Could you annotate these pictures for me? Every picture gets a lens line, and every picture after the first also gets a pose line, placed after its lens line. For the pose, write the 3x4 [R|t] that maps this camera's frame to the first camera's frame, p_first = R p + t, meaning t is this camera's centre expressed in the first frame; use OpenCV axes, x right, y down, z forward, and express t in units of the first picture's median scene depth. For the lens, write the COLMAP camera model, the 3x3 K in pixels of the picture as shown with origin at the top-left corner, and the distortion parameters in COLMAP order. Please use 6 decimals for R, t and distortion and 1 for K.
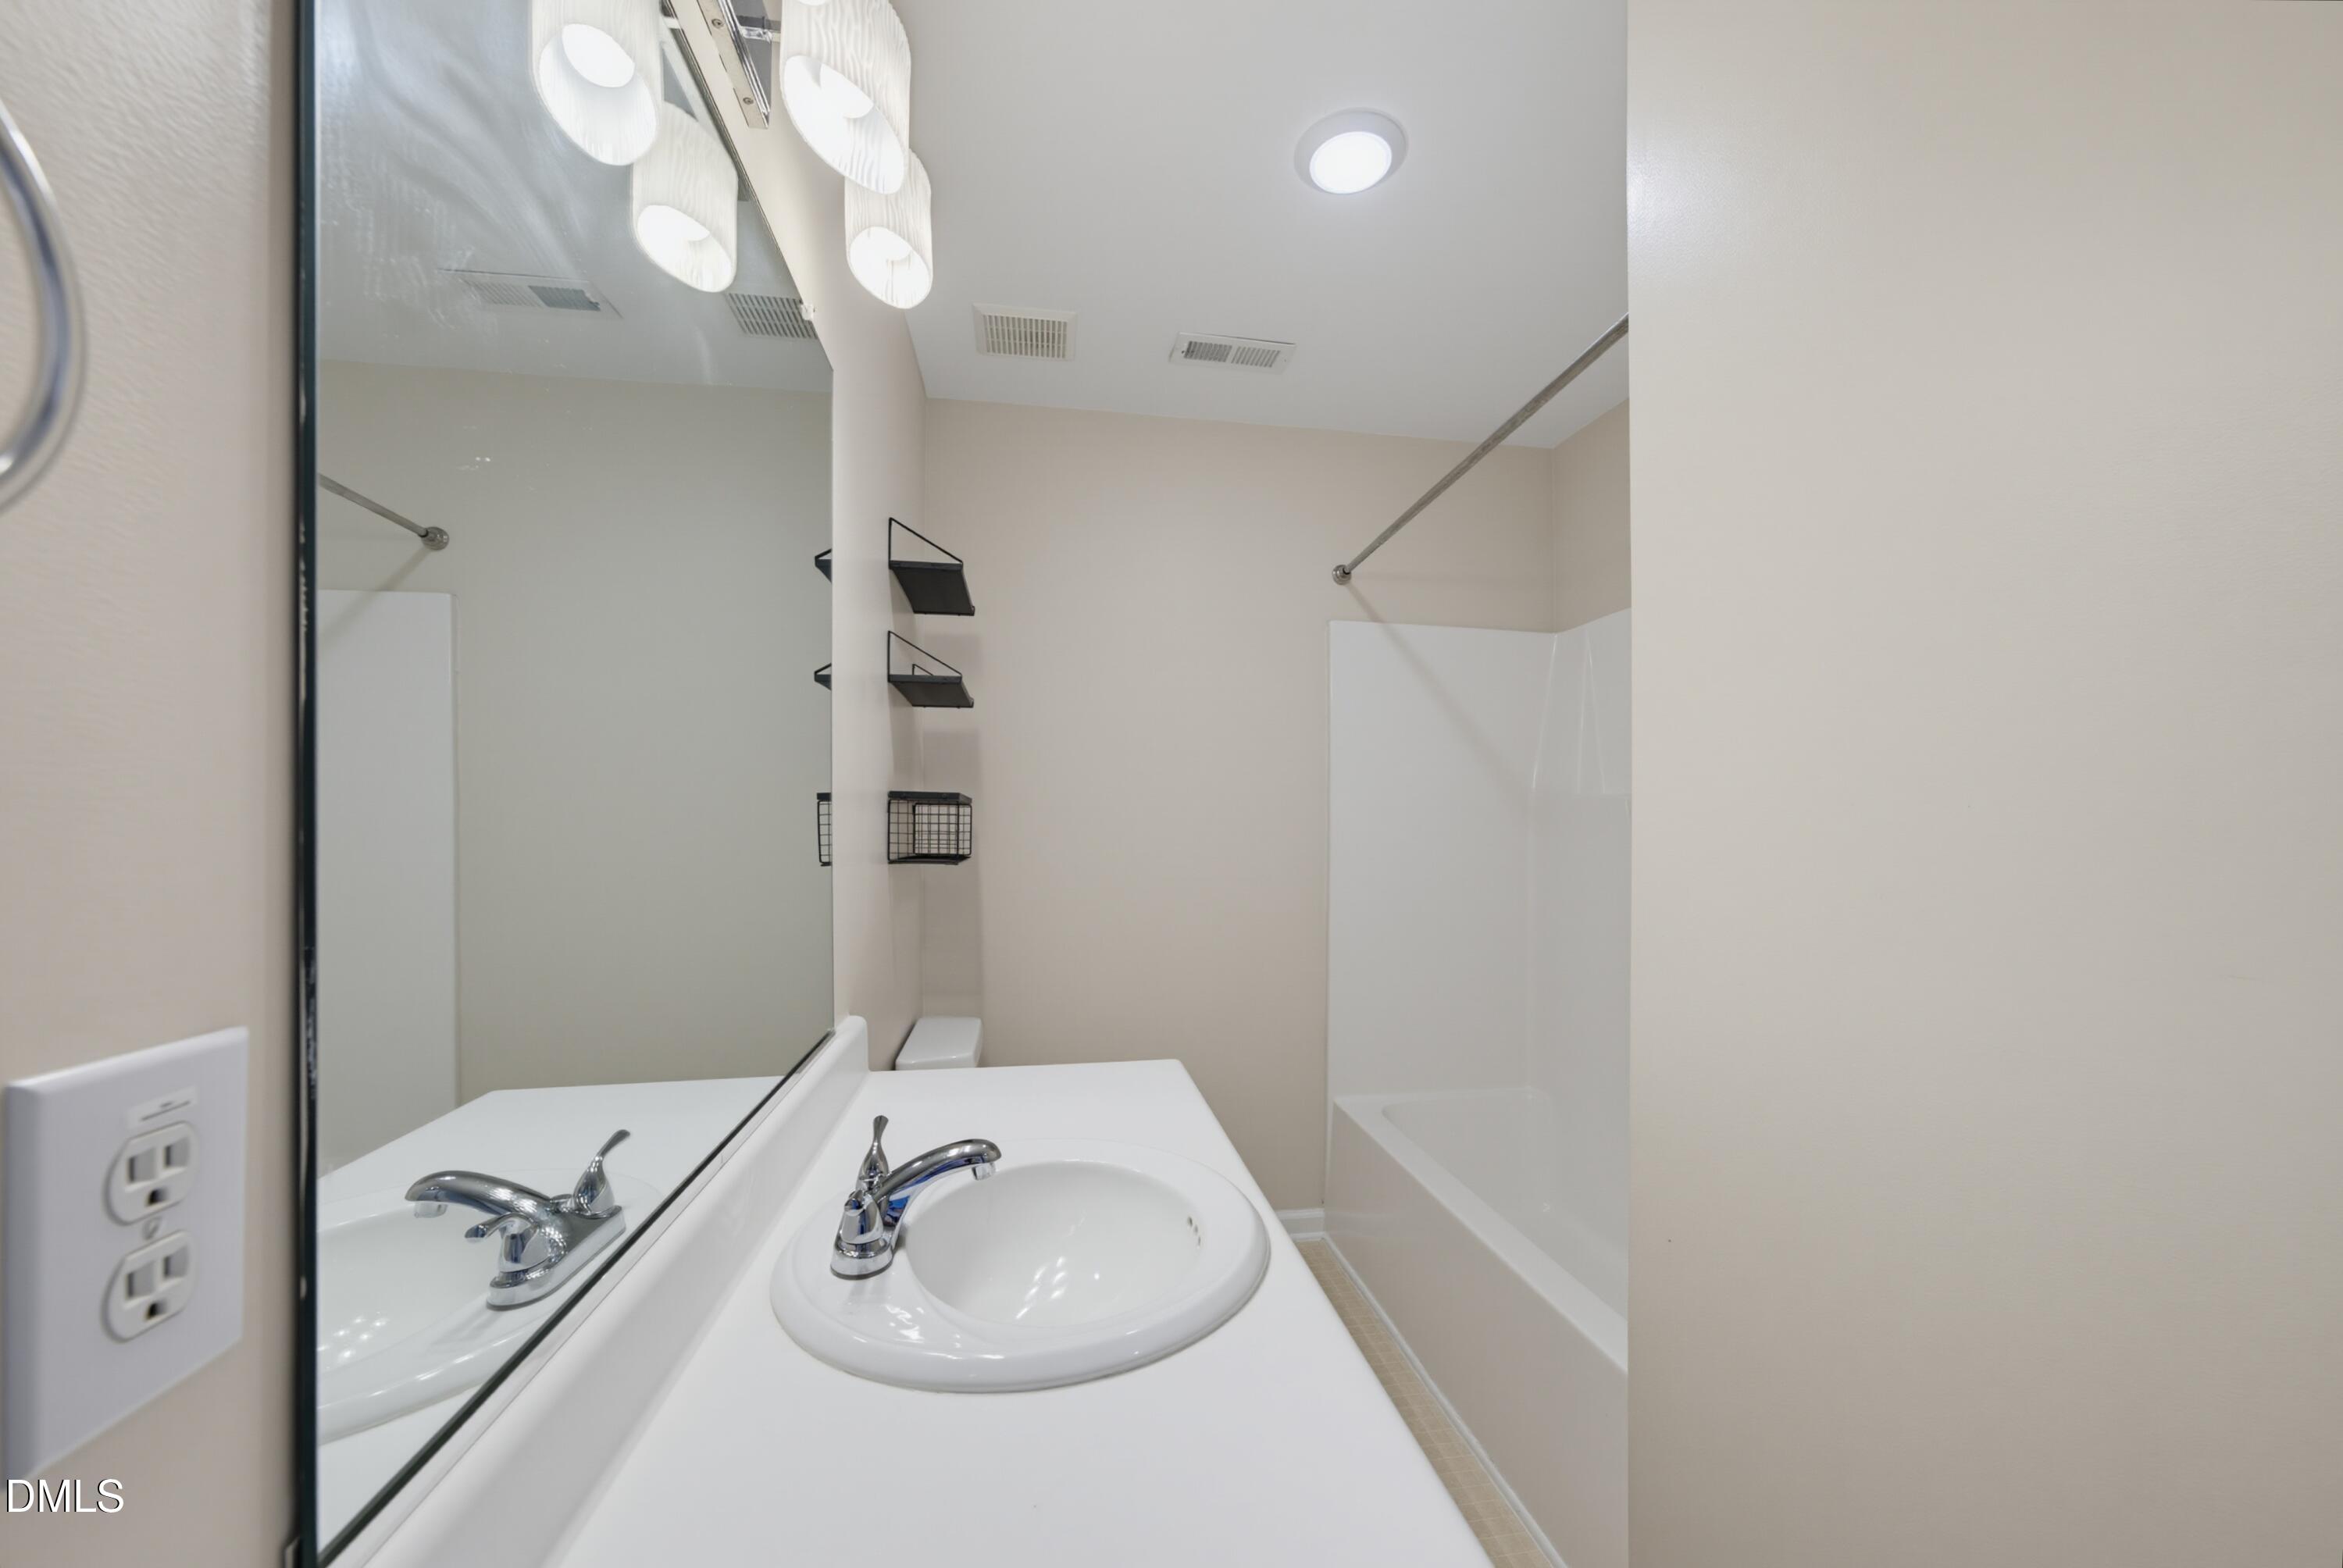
lens RADIAL K [[877.1, 0, 1178.4], [0, 877.1, 791.0], [0, 0, 1]] dist [-0.045707, 0.029724]
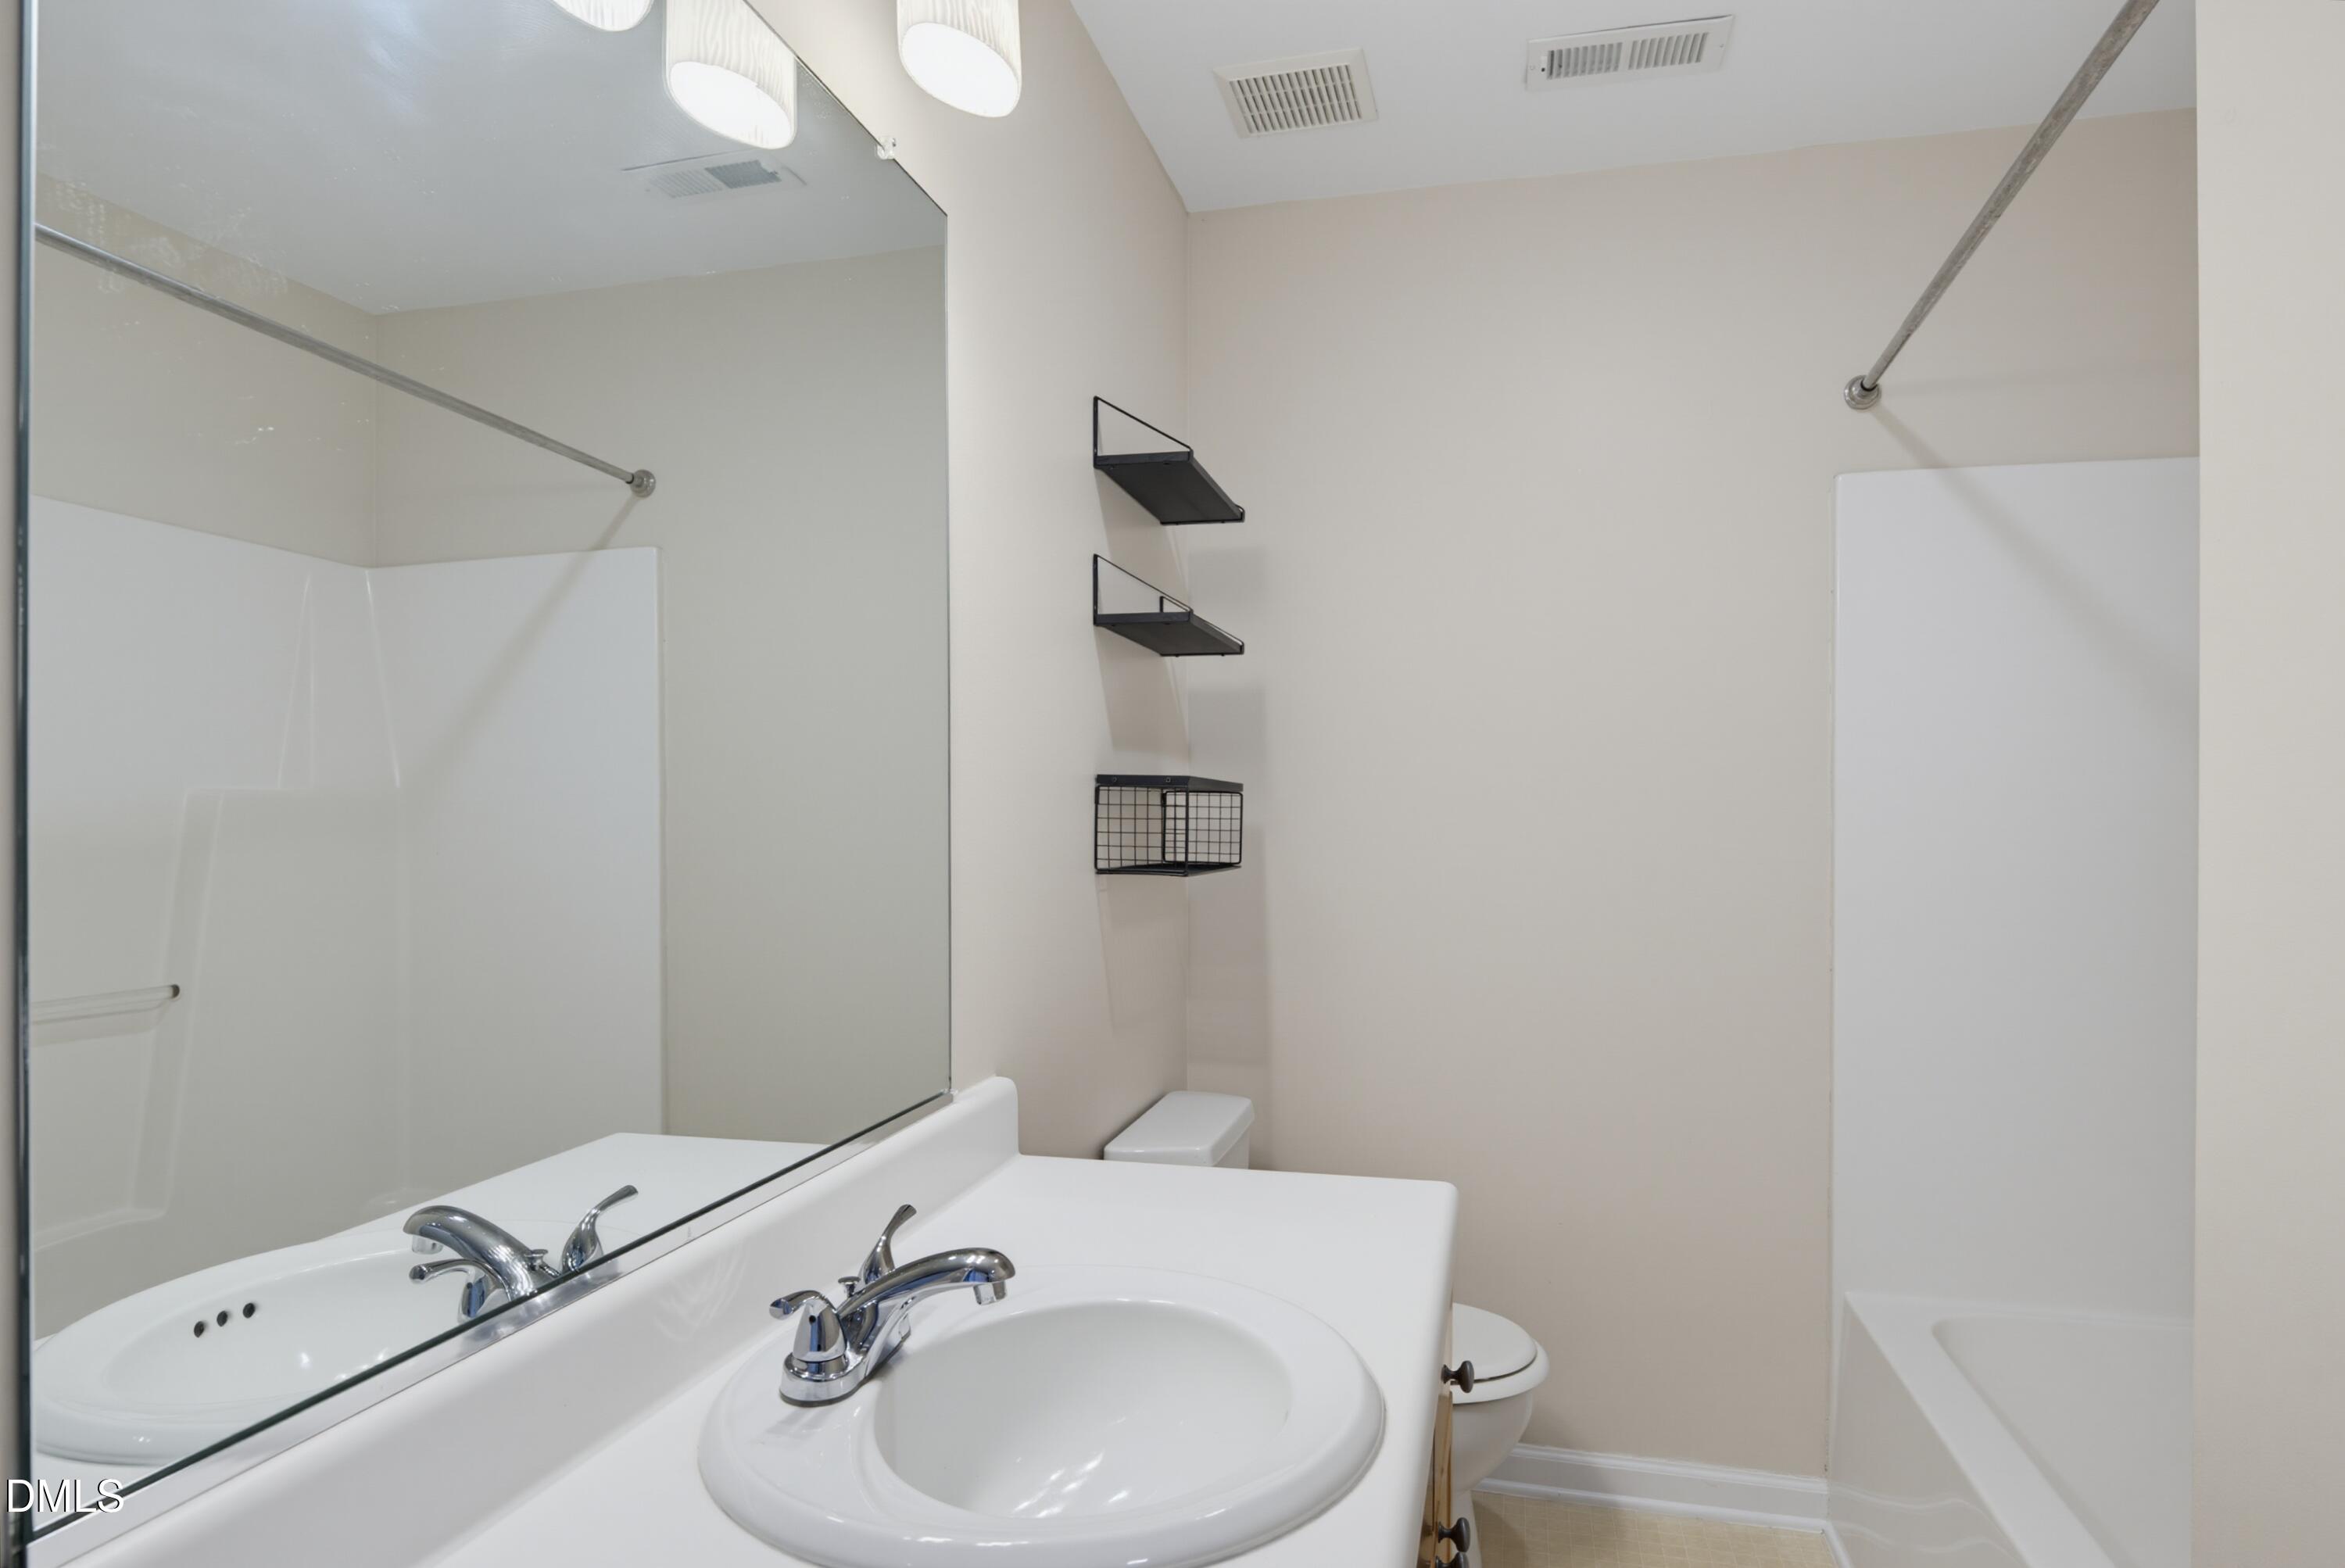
lens RADIAL K [[1309.9, 0, 1172.5], [0, 1309.9, 784.0], [0, 0, 1]] dist [0.004202, -0.016349]
pose [[0.913181, -0.005108, -0.407522, 0.156157], [0.009376, 0.999920, 0.008475, -0.000610], [0.407446, -0.011560, 0.913156, 0.024512]]
